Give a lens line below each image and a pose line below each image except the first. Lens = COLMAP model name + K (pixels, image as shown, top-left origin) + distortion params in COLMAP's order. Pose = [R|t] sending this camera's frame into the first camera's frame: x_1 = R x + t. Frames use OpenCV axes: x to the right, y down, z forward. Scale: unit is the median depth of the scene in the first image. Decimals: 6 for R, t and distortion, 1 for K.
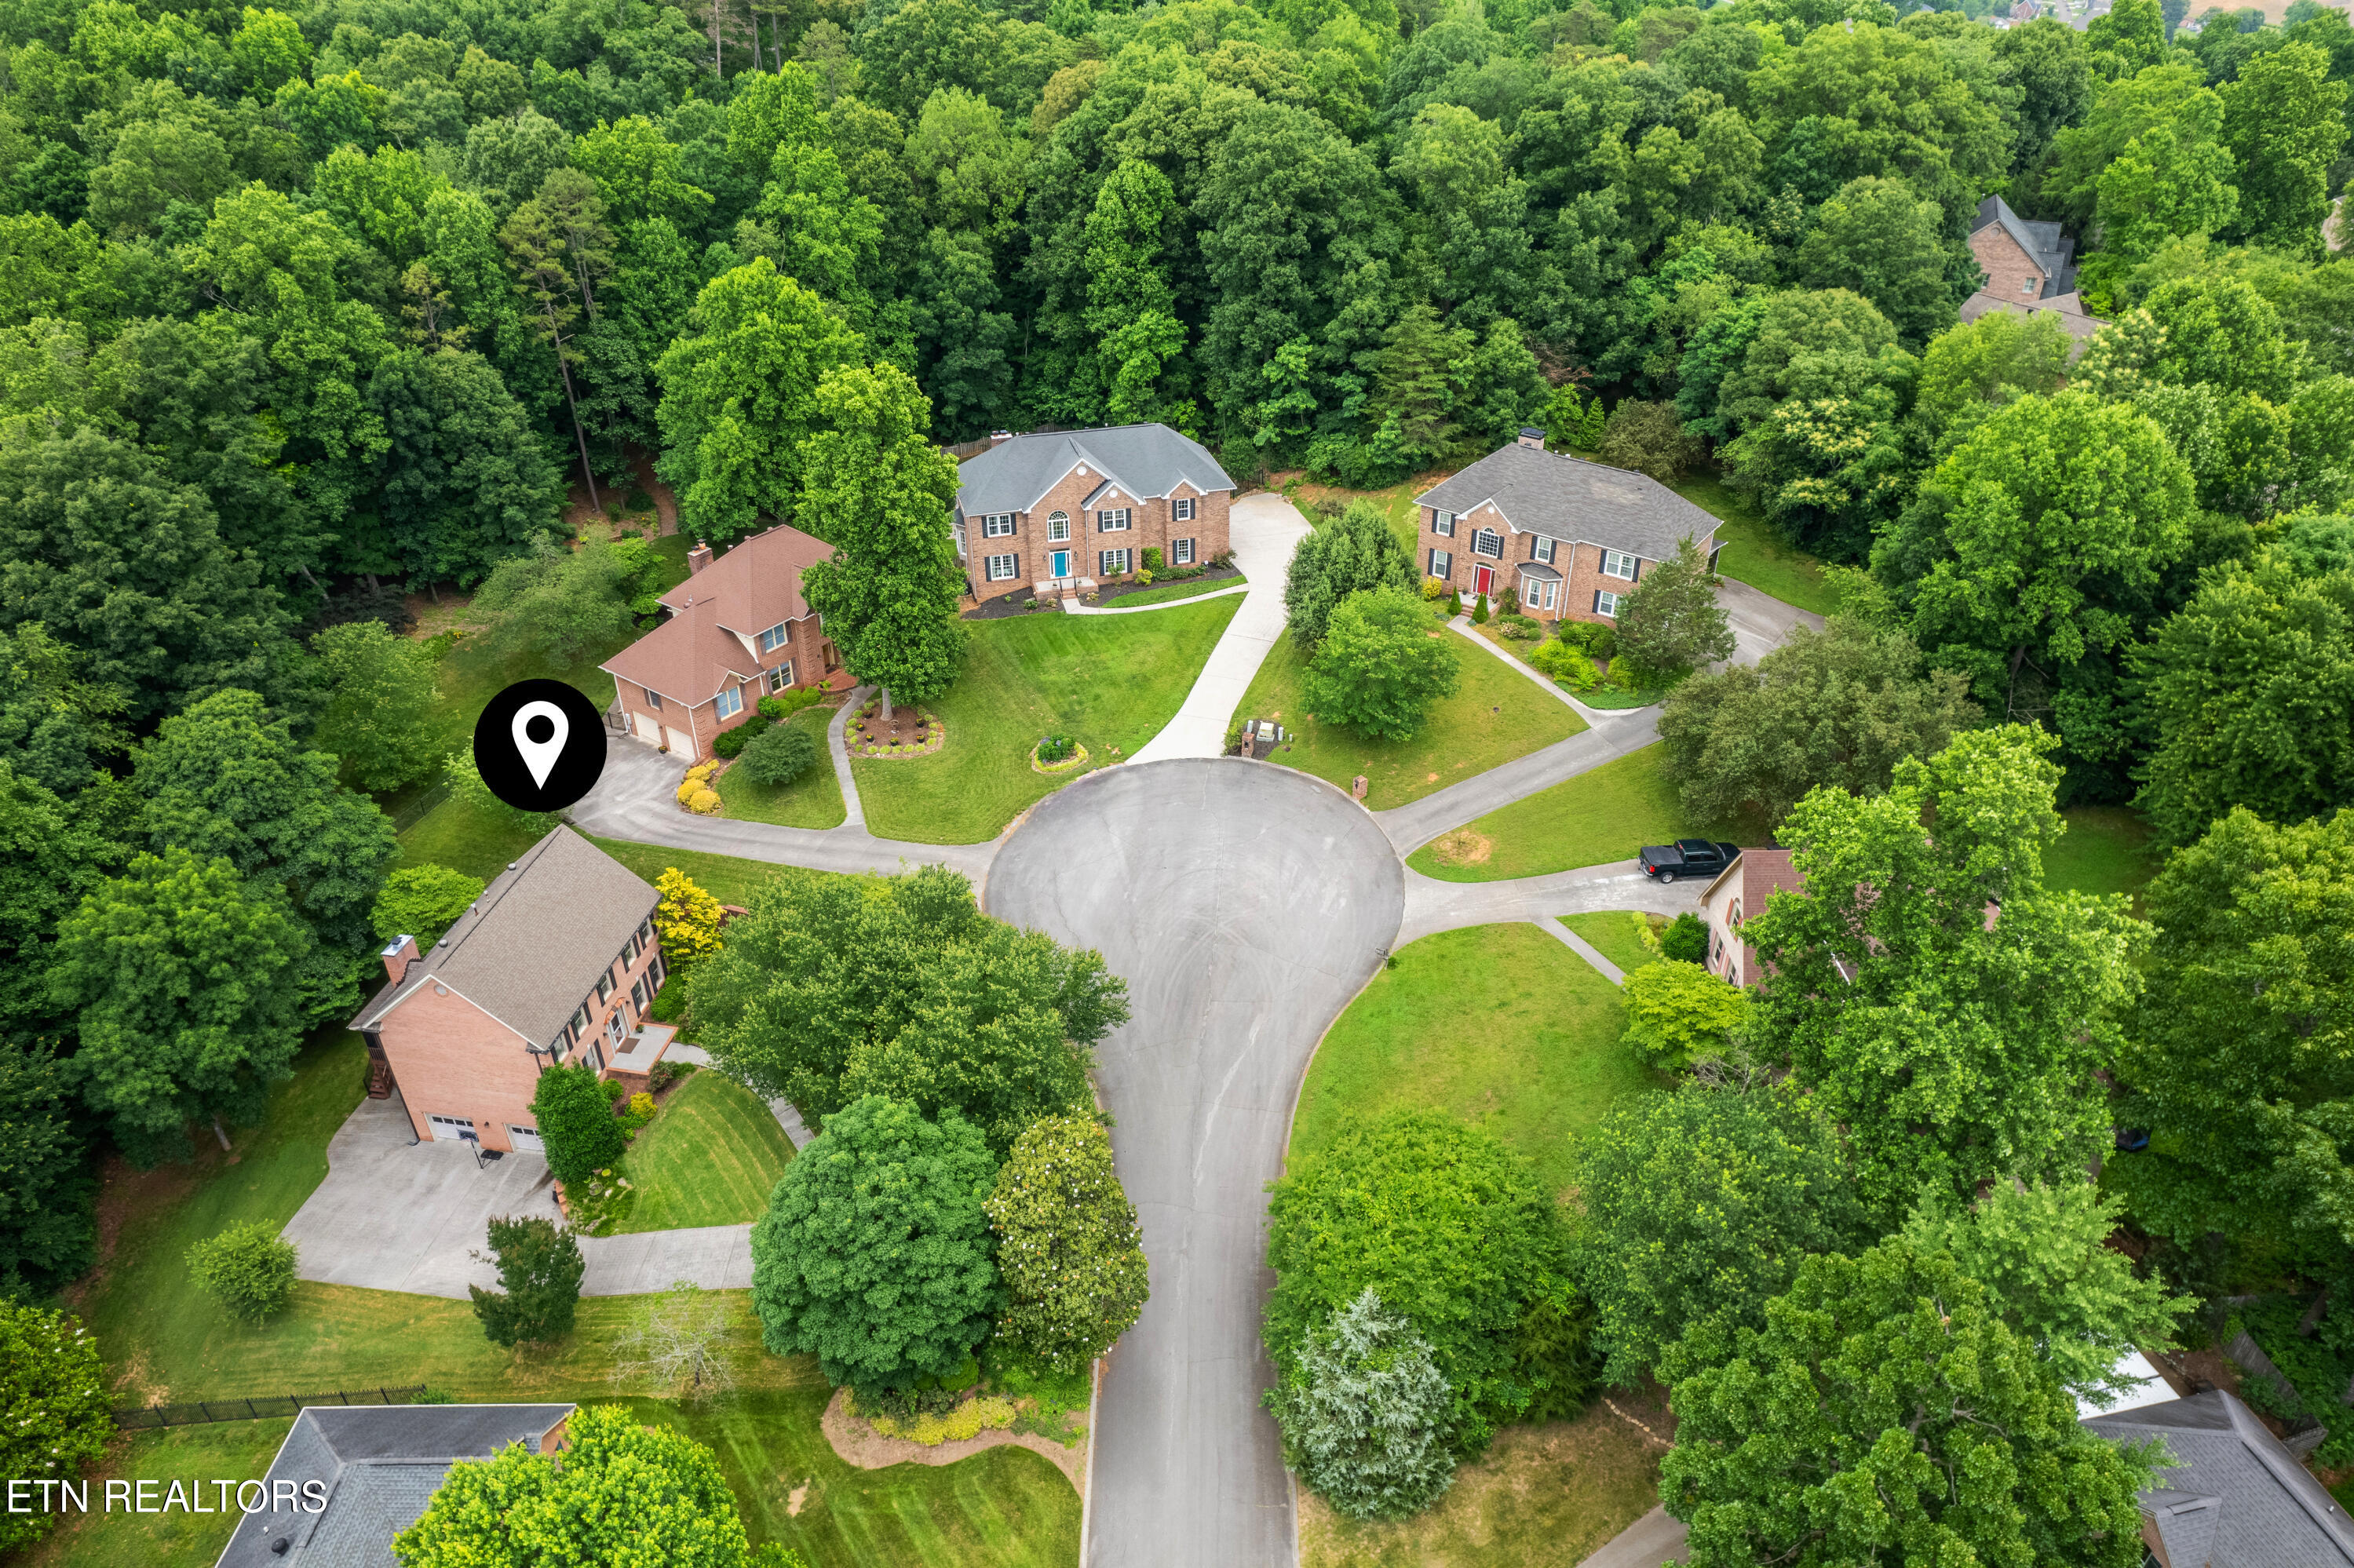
lens RADIAL K [[1552.5, 0, 1219.8], [0, 1552.5, 778.9], [0, 0, 1]] dist [-0.068922, 0.045999]
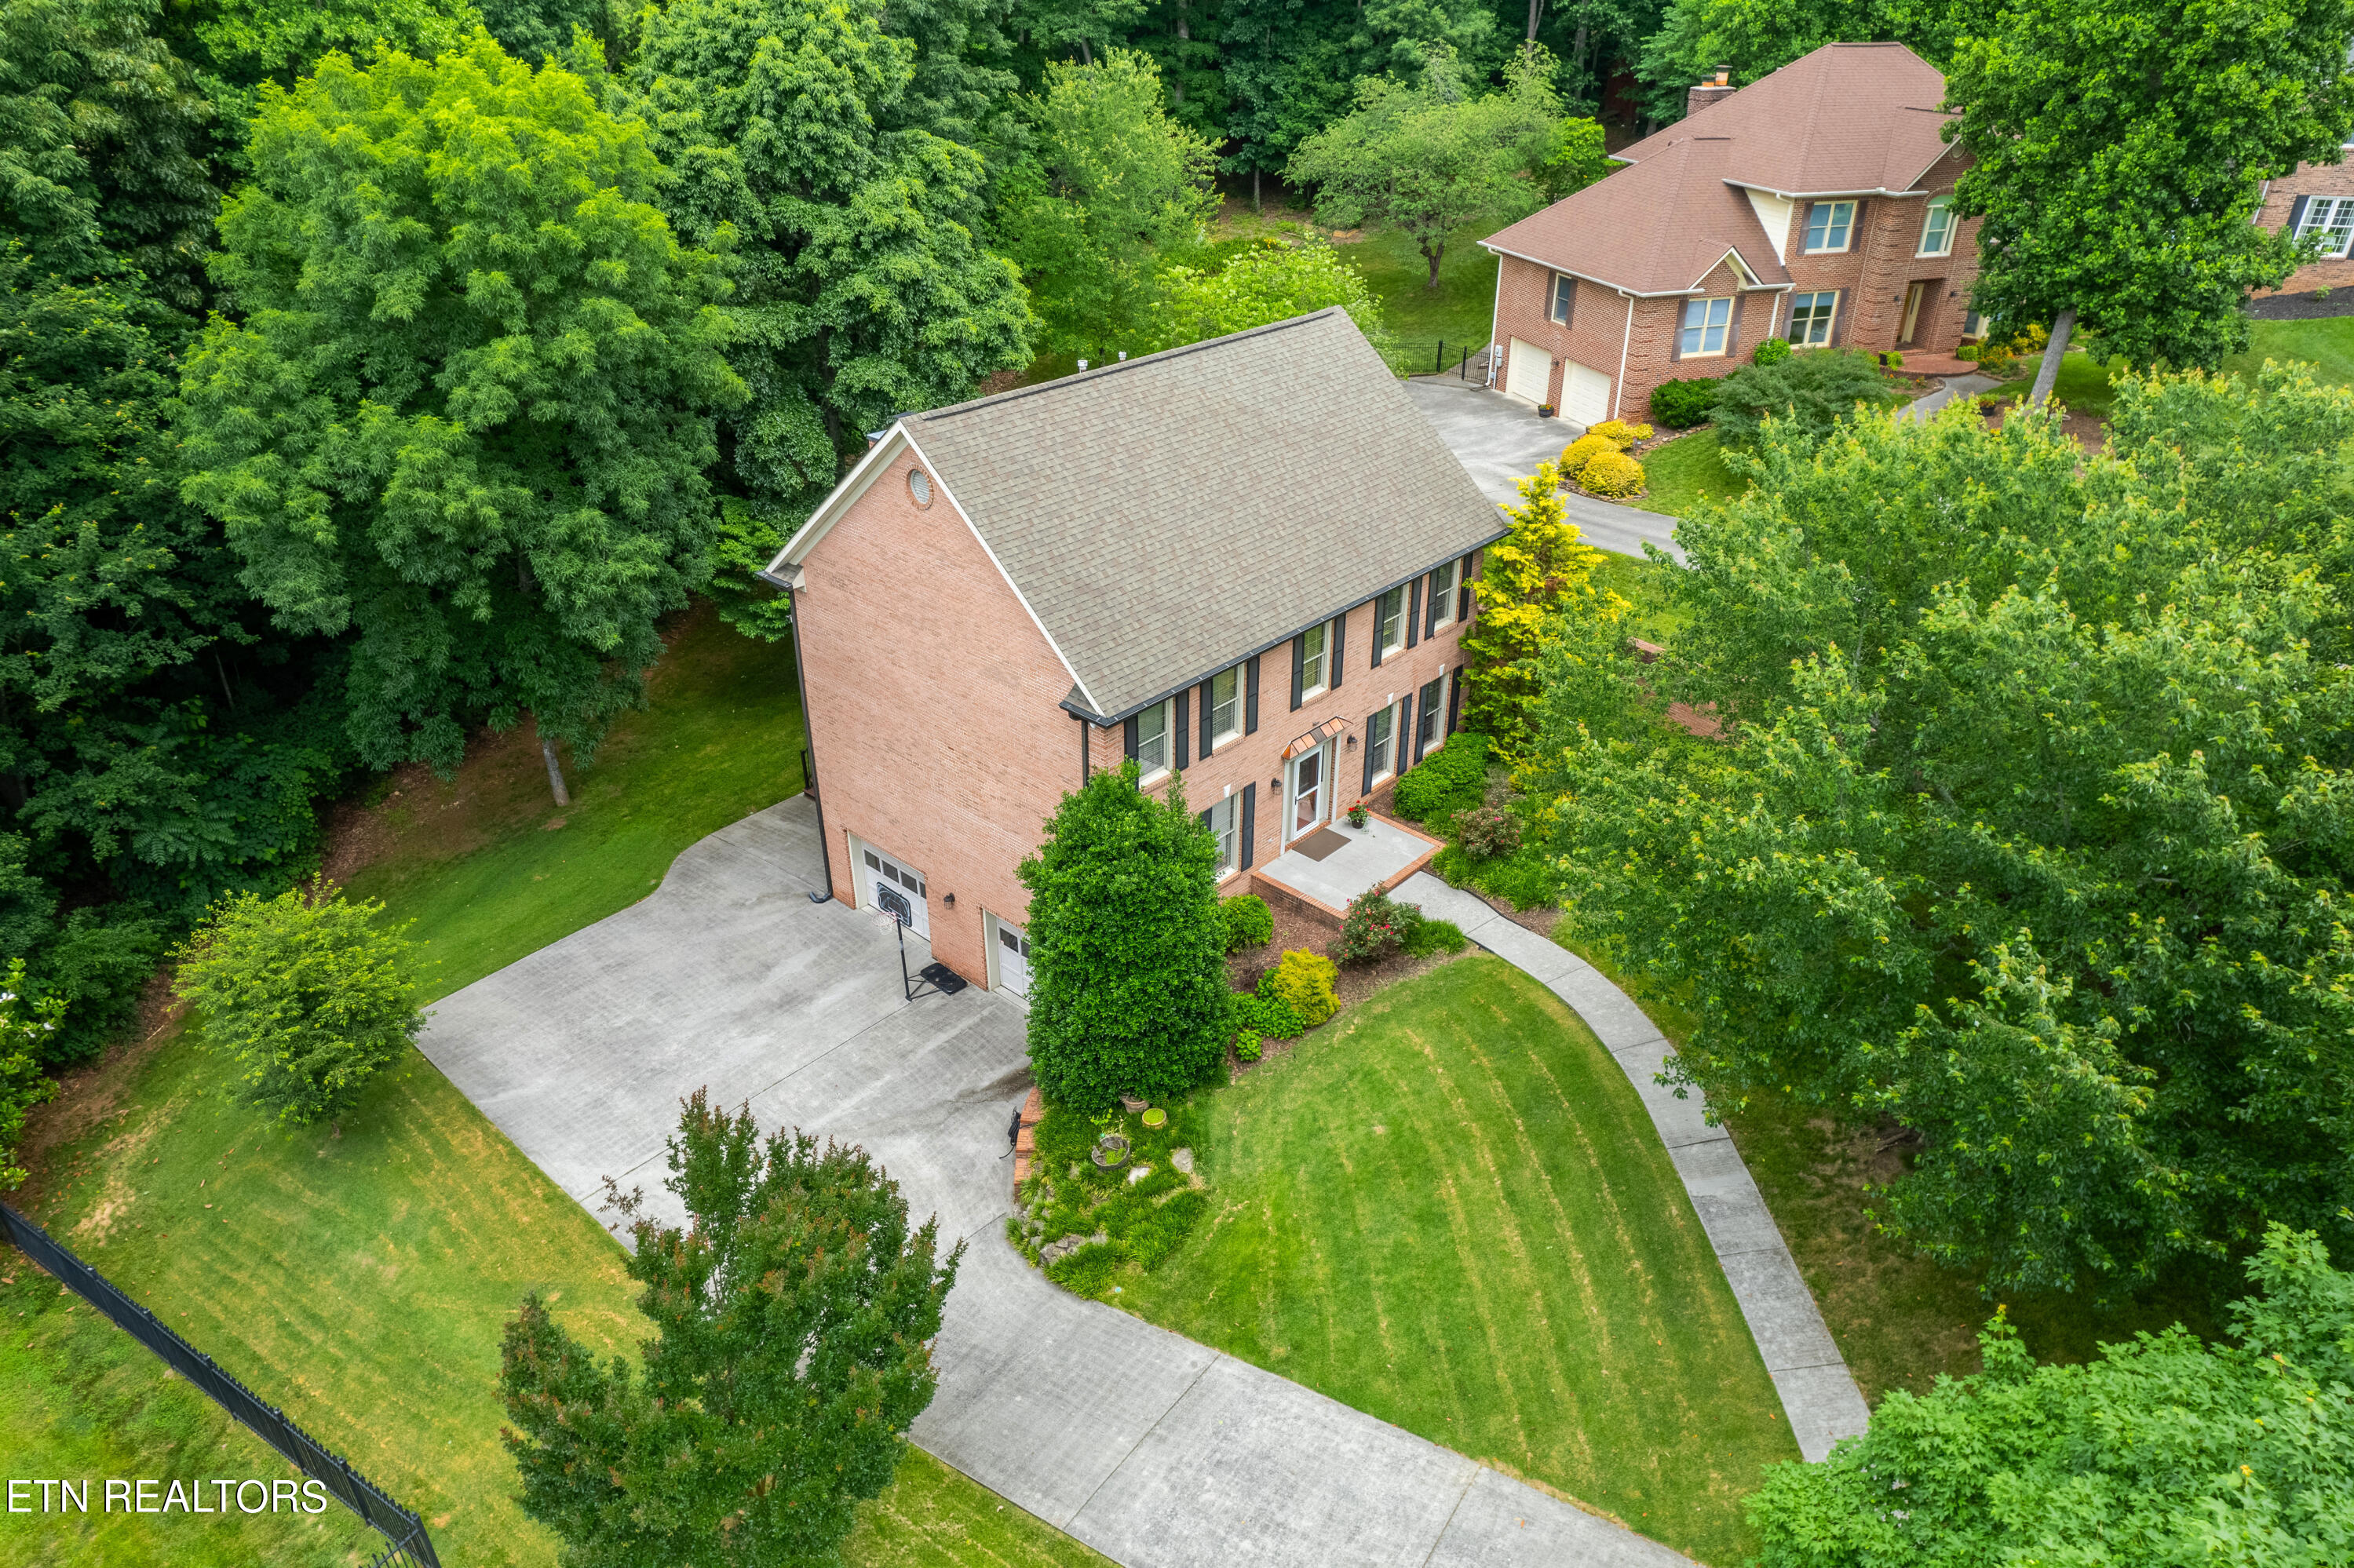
lens RADIAL K [[1552.5, 0, 1219.8], [0, 1552.5, 778.9], [0, 0, 1]] dist [-0.068922, 0.045999]
pose [[0.846399, 0.271104, -0.458379, -0.235440], [-0.299646, 0.953988, 0.010931, 0.166821], [0.440252, 0.128099, 0.888689, 0.651601]]
